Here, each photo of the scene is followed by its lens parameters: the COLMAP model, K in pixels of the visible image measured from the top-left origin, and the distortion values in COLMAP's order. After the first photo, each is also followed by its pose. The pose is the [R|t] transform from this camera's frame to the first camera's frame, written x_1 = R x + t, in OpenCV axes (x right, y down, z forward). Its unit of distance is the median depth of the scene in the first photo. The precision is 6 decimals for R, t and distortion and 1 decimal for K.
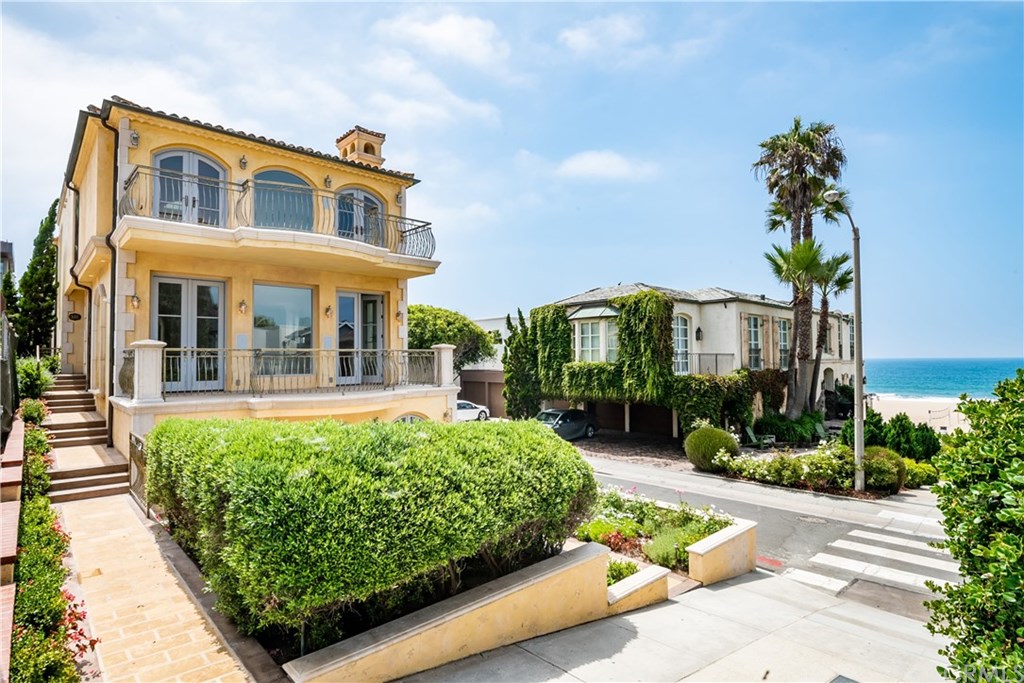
lens RADIAL K [[544.8, 0, 516.0], [0, 544.8, 349.4], [0, 0, 1]] dist [-0.001753, 0.000051]
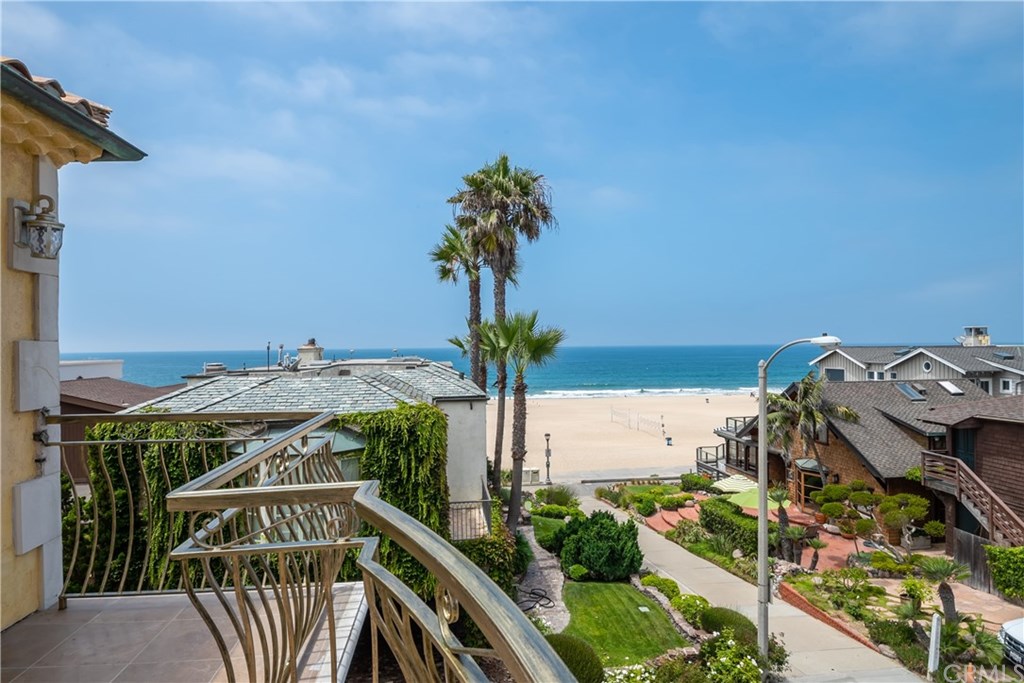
lens RADIAL K [[591.0, 0, 510.8], [0, 591.0, 337.5], [0, 0, 1]] dist [-0.005571, -0.005241]
pose [[0.587207, 0.004105, 0.809426, -0.230789], [-0.009351, 0.999955, 0.001713, -0.202446], [-0.809383, -0.008574, 0.587219, 0.634004]]
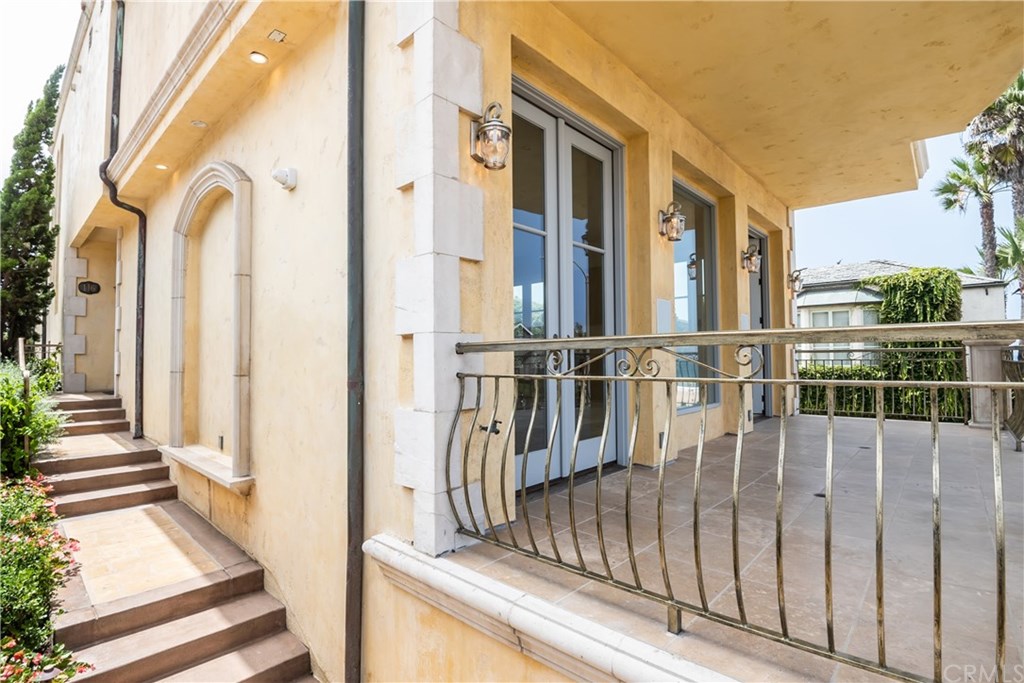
lens RADIAL K [[481.9, 0, 513.0], [0, 481.9, 346.6], [0, 0, 1]] dist [-0.021285, 0.000913]
pose [[0.995204, 0.000401, 0.097825, -0.430192], [0.000138, 0.999985, -0.005507, 0.002573], [-0.097825, 0.005494, 0.995188, 0.480762]]
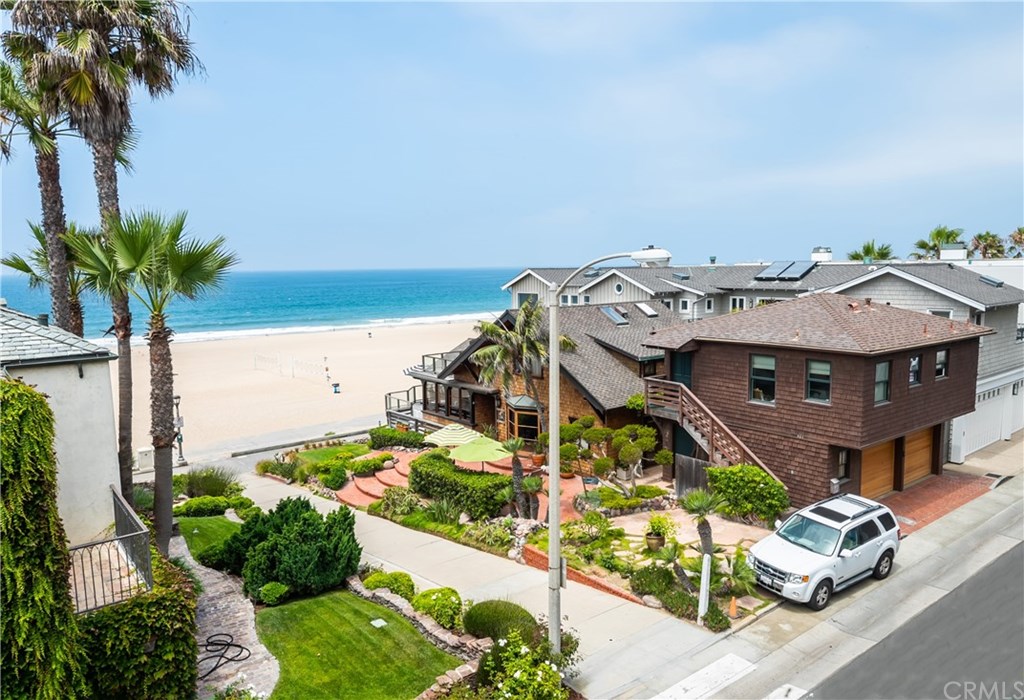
lens RADIAL K [[698.6, 0, 522.5], [0, 698.6, 352.3], [0, 0, 1]] dist [0.028421, -0.021254]
pose [[0.063928, -0.125604, 0.990019, -0.120611], [-0.009178, 0.991932, 0.126440, -0.194343], [-0.997912, -0.017170, 0.062259, 0.785553]]
